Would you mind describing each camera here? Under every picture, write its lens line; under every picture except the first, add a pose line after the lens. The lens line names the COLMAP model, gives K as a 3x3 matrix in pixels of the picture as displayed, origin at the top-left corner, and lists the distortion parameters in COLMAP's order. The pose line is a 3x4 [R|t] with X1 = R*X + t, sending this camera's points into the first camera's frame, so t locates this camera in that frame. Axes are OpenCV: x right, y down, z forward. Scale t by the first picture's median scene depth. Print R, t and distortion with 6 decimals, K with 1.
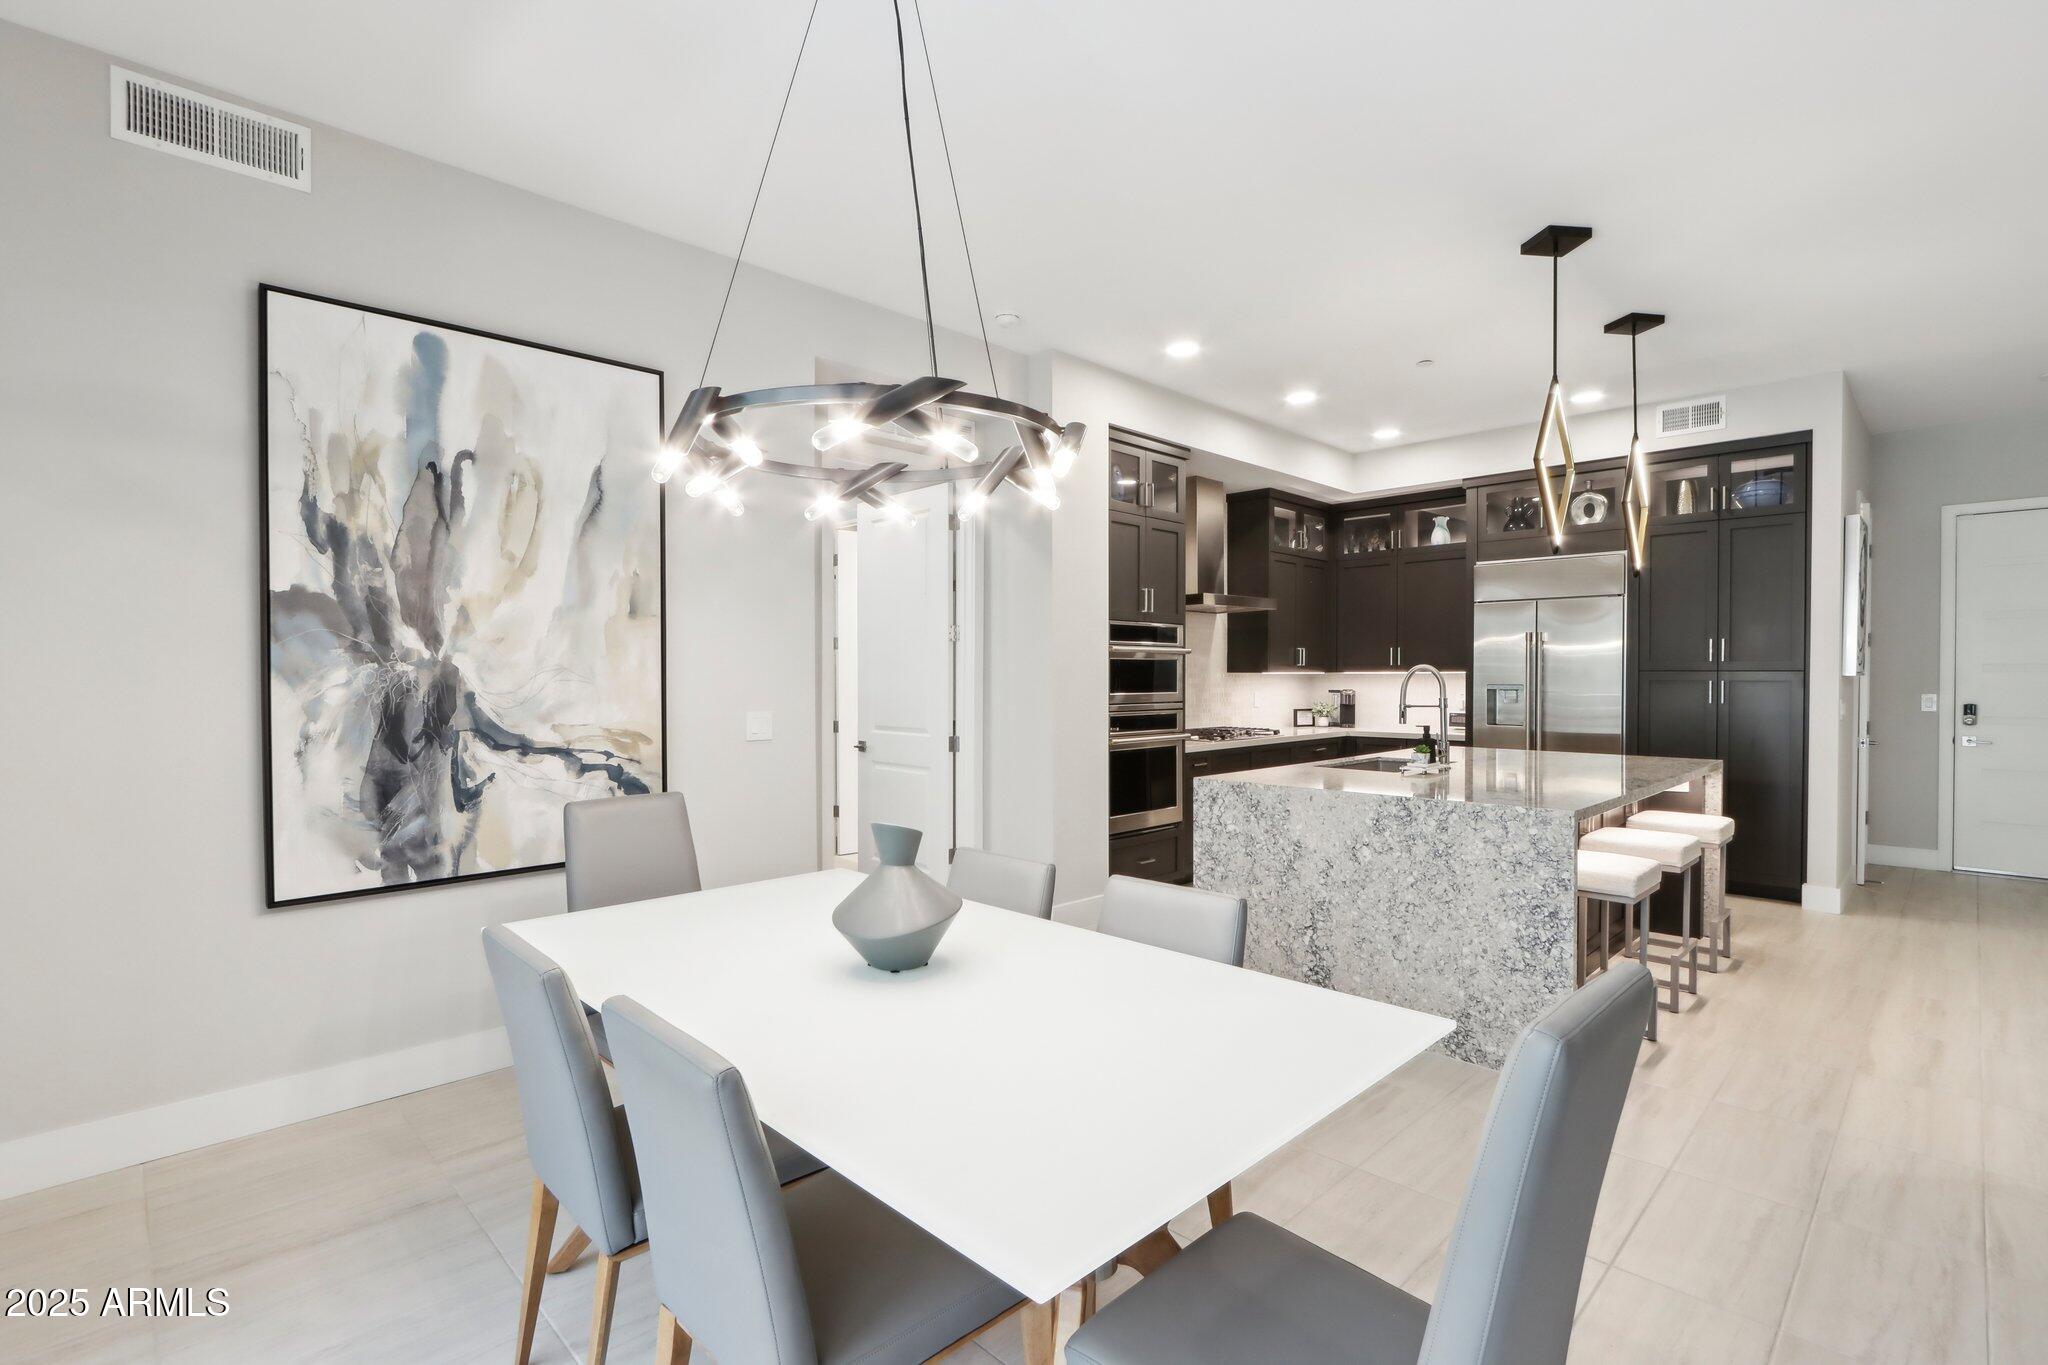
lens RADIAL K [[941.1, 0, 992.0], [0, 941.1, 688.0], [0, 0, 1]] dist [-0.024451, -0.000161]
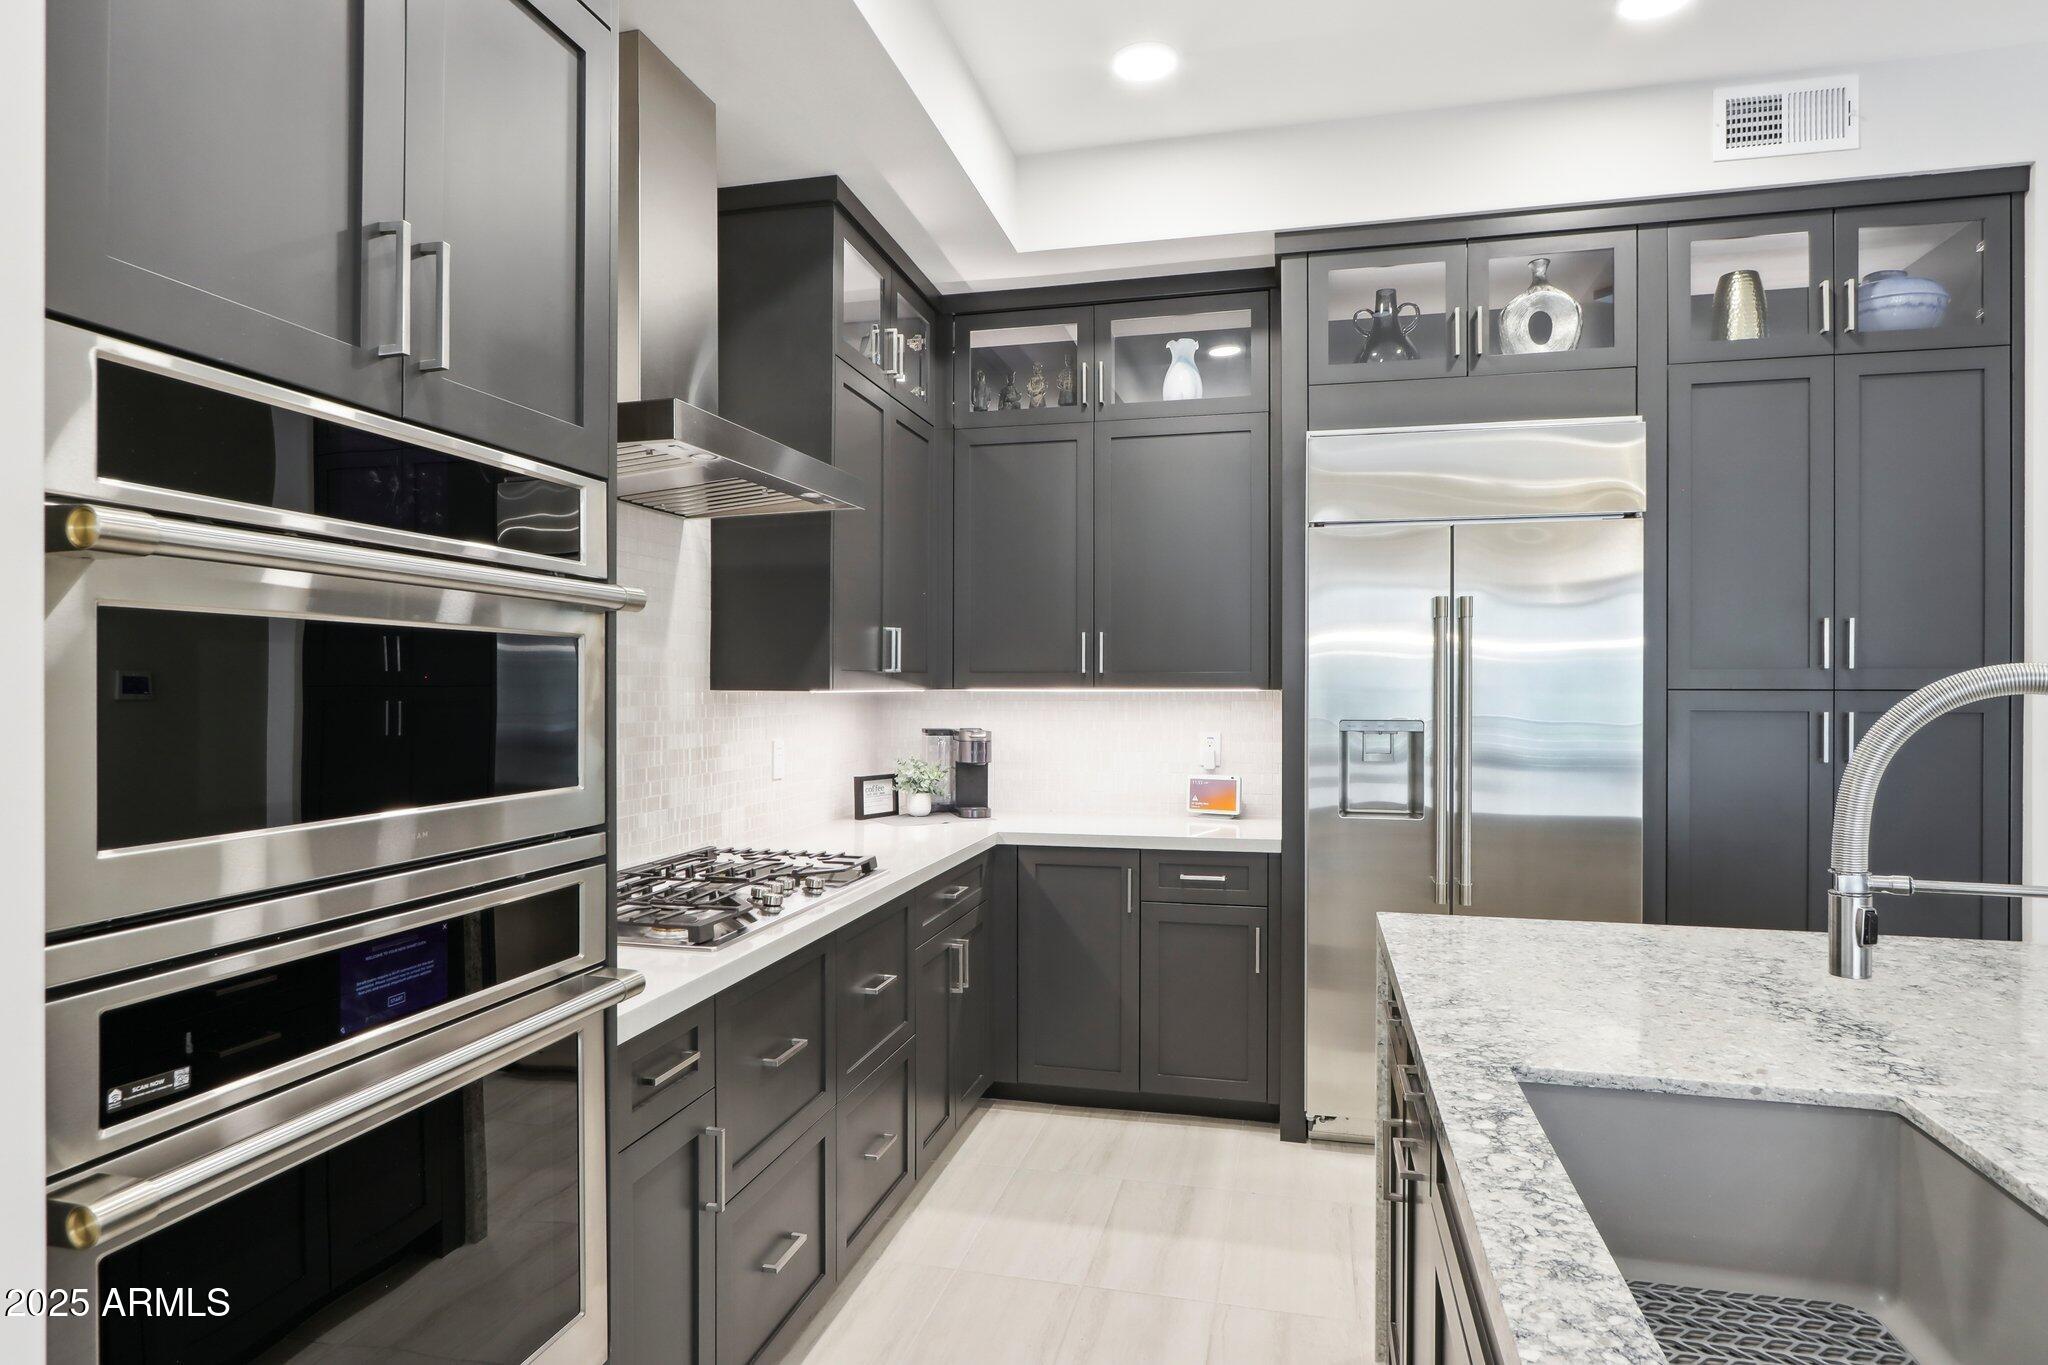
lens RADIAL K [[1174.0, 0, 1000.3], [0, 1174.0, 685.6], [0, 0, 1]] dist [-0.007230, 0.001476]
pose [[0.844899, 0.001279, 0.534924, 0.219485], [0.005962, 0.999913, -0.011808, -0.025493], [-0.534893, 0.013166, 0.844817, 1.179494]]
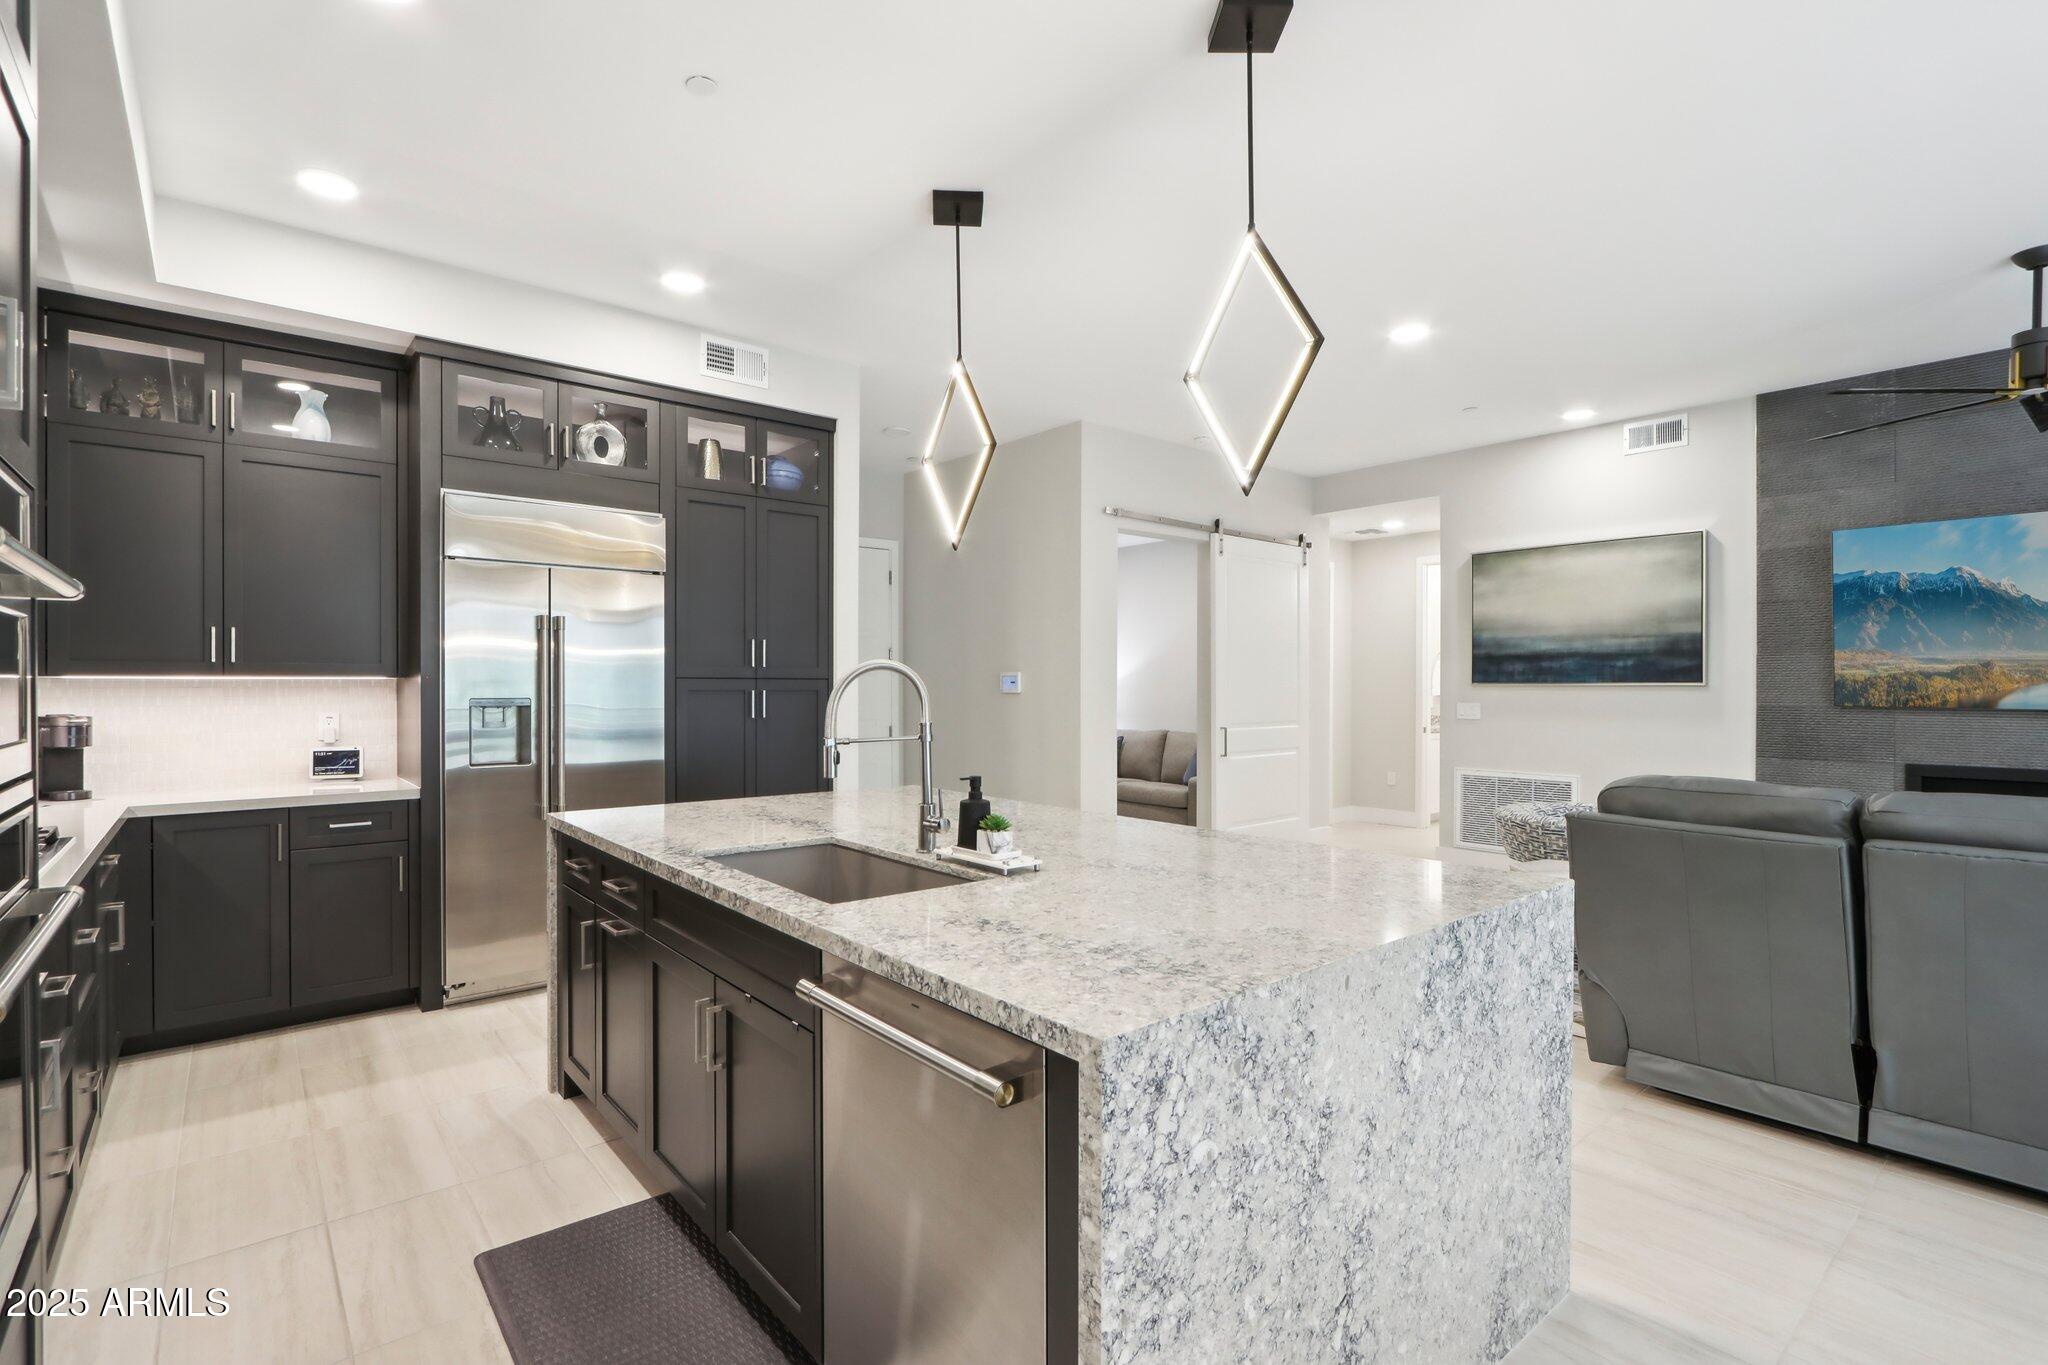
lens RADIAL K [[954.5, 0, 998.0], [0, 954.5, 676.0], [0, 0, 1]] dist [-0.001371, 0.000353]
pose [[0.067509, 0.009909, 0.997669, -0.086592], [0.013042, 0.999856, -0.010813, -0.013126], [-0.997633, 0.013741, 0.067370, 1.162890]]
